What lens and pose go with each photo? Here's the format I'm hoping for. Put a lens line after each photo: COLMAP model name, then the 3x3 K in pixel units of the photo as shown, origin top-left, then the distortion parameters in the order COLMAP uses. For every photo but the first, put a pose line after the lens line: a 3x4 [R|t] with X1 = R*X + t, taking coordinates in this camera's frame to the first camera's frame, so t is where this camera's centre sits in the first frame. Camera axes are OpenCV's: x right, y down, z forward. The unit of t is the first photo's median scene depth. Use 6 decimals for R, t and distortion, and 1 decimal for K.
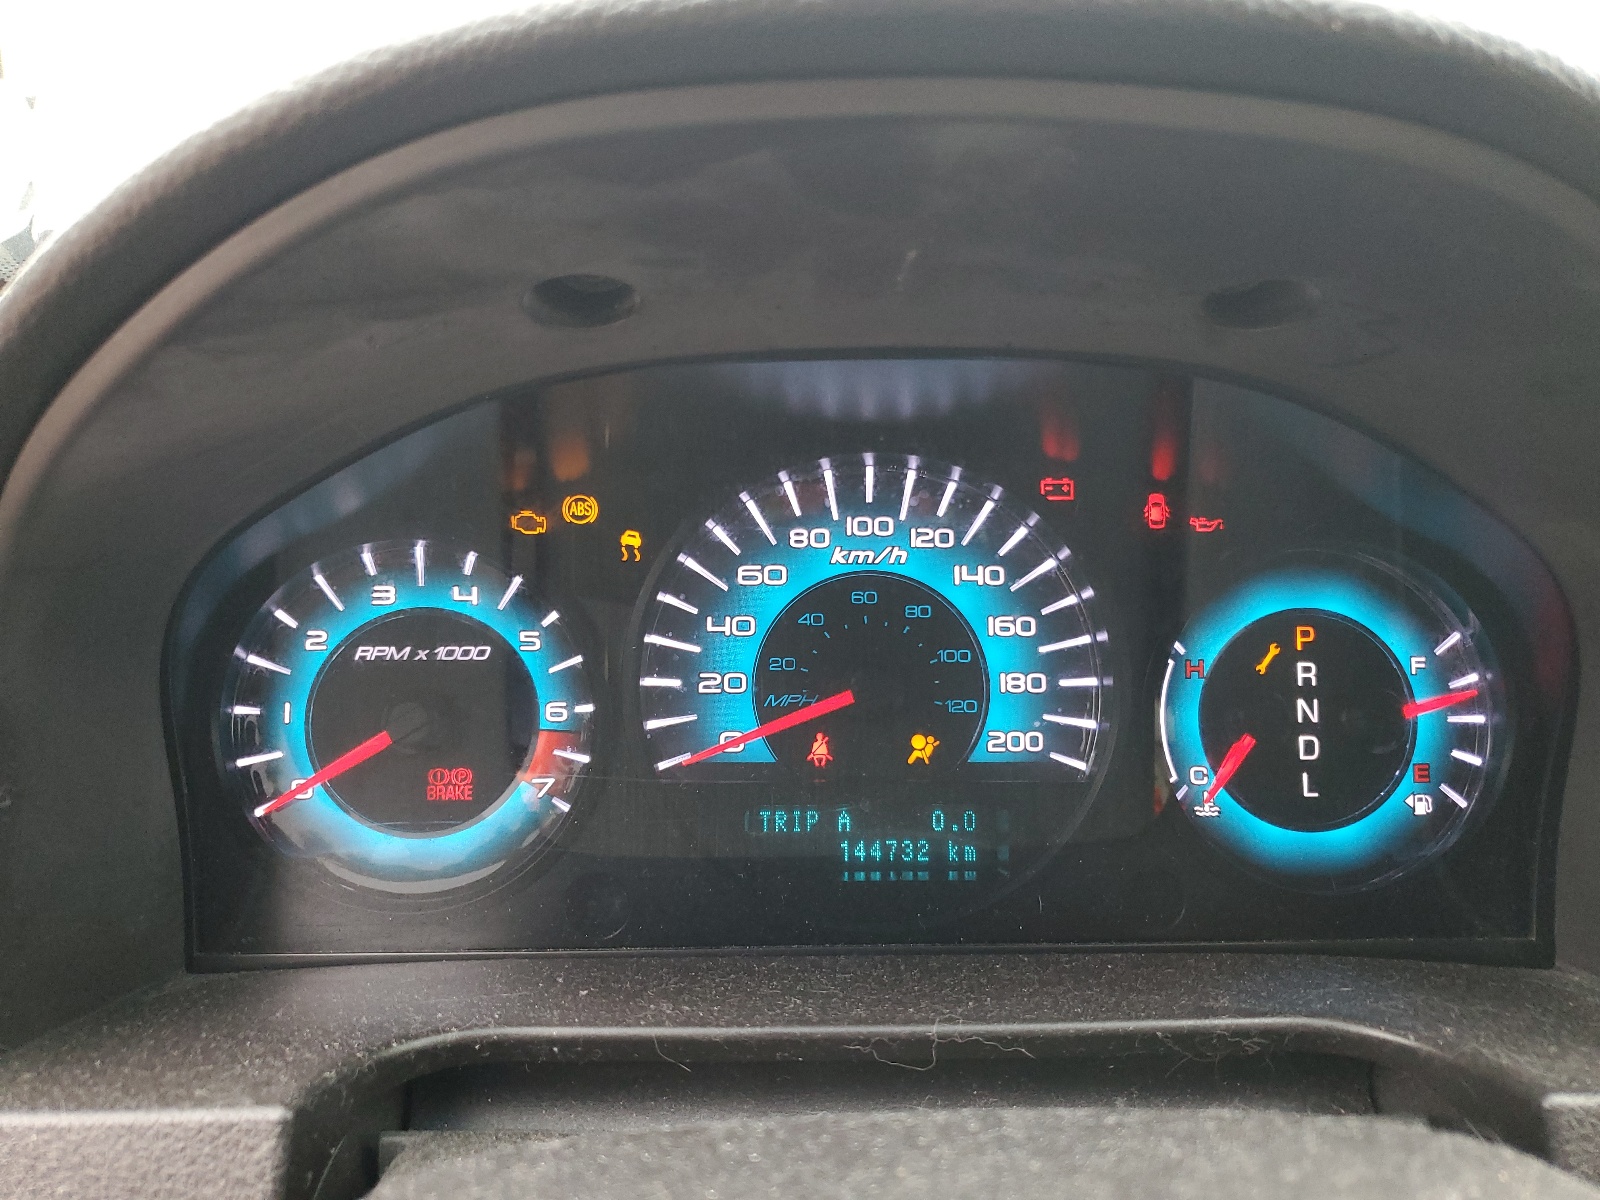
lens RADIAL K [[1404.3, 0, 800.0], [0, 1404.3, 600.0], [0, 0, 1]] dist [0.006434, 0.001004]
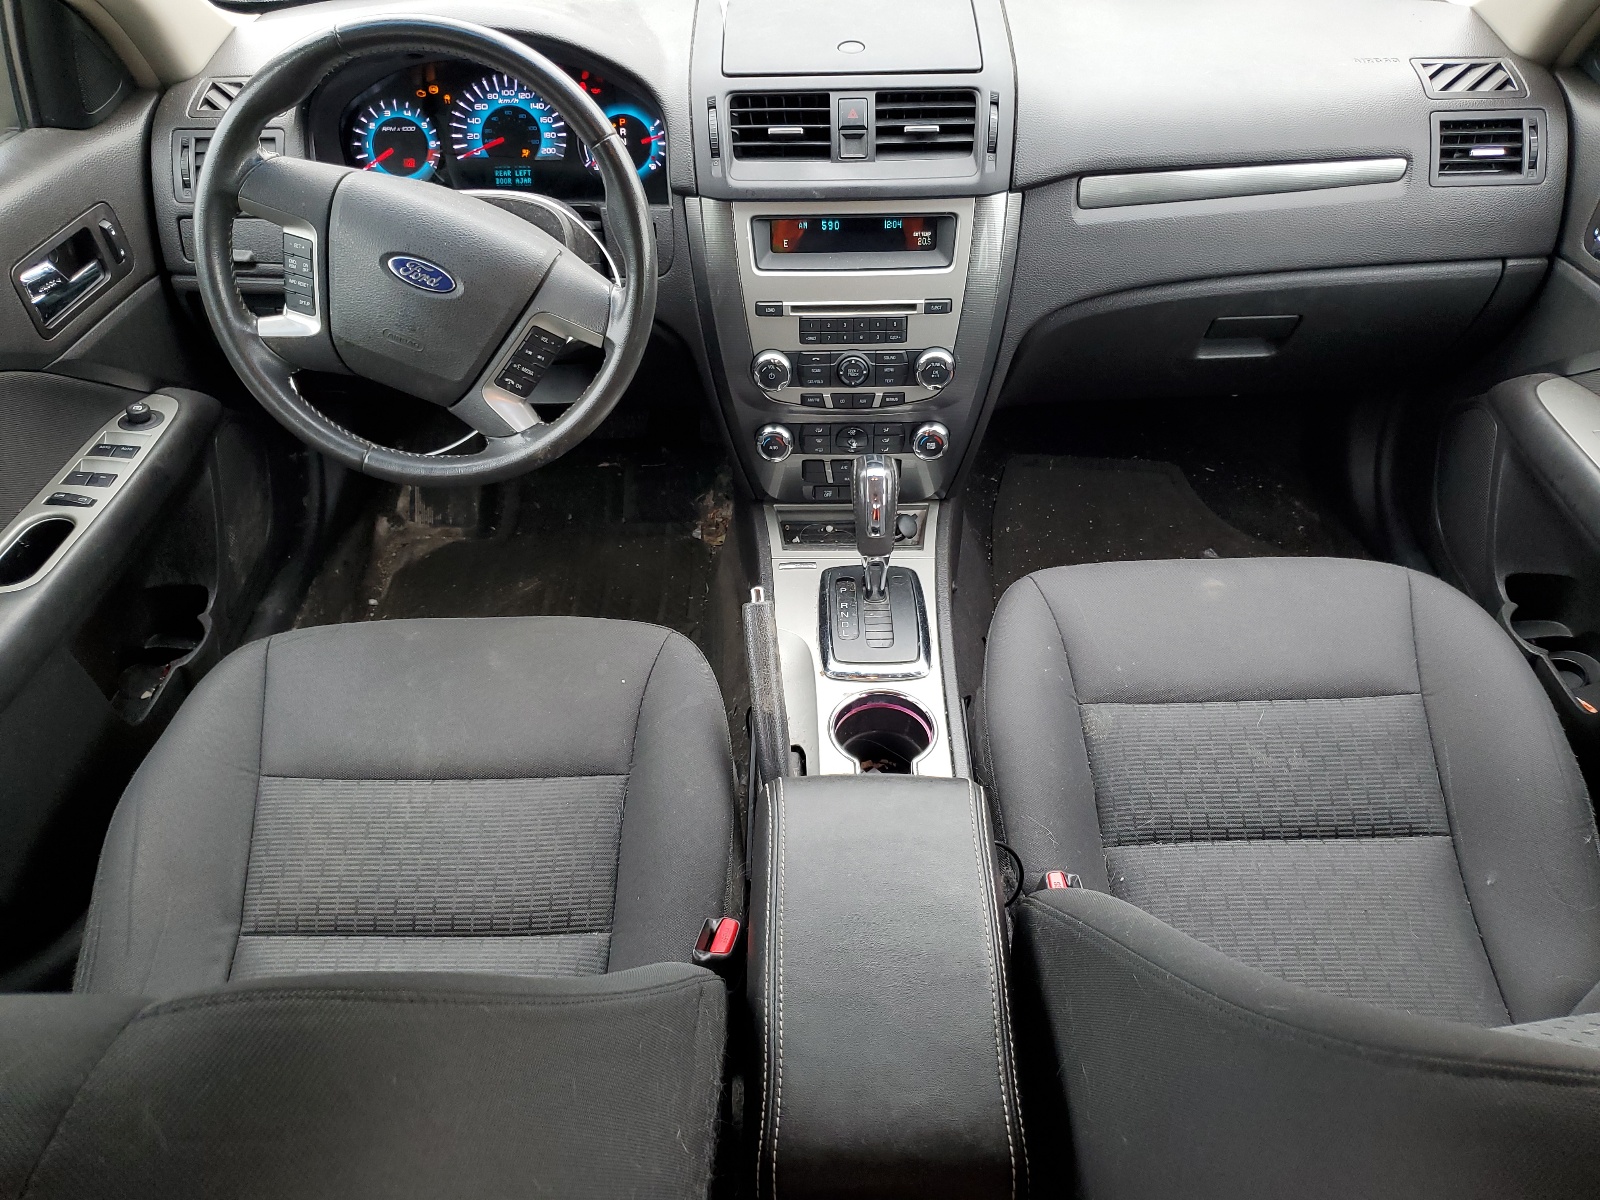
lens RADIAL K [[1404.3, 0, 800.0], [0, 1404.3, 600.0], [0, 0, 1]] dist [0.006434, 0.001004]
pose [[0.994112, 0.023758, -0.105721, 1.308340], [0.015554, 0.934274, 0.356216, -0.115957], [0.107235, -0.355763, 0.928404, -3.038729]]
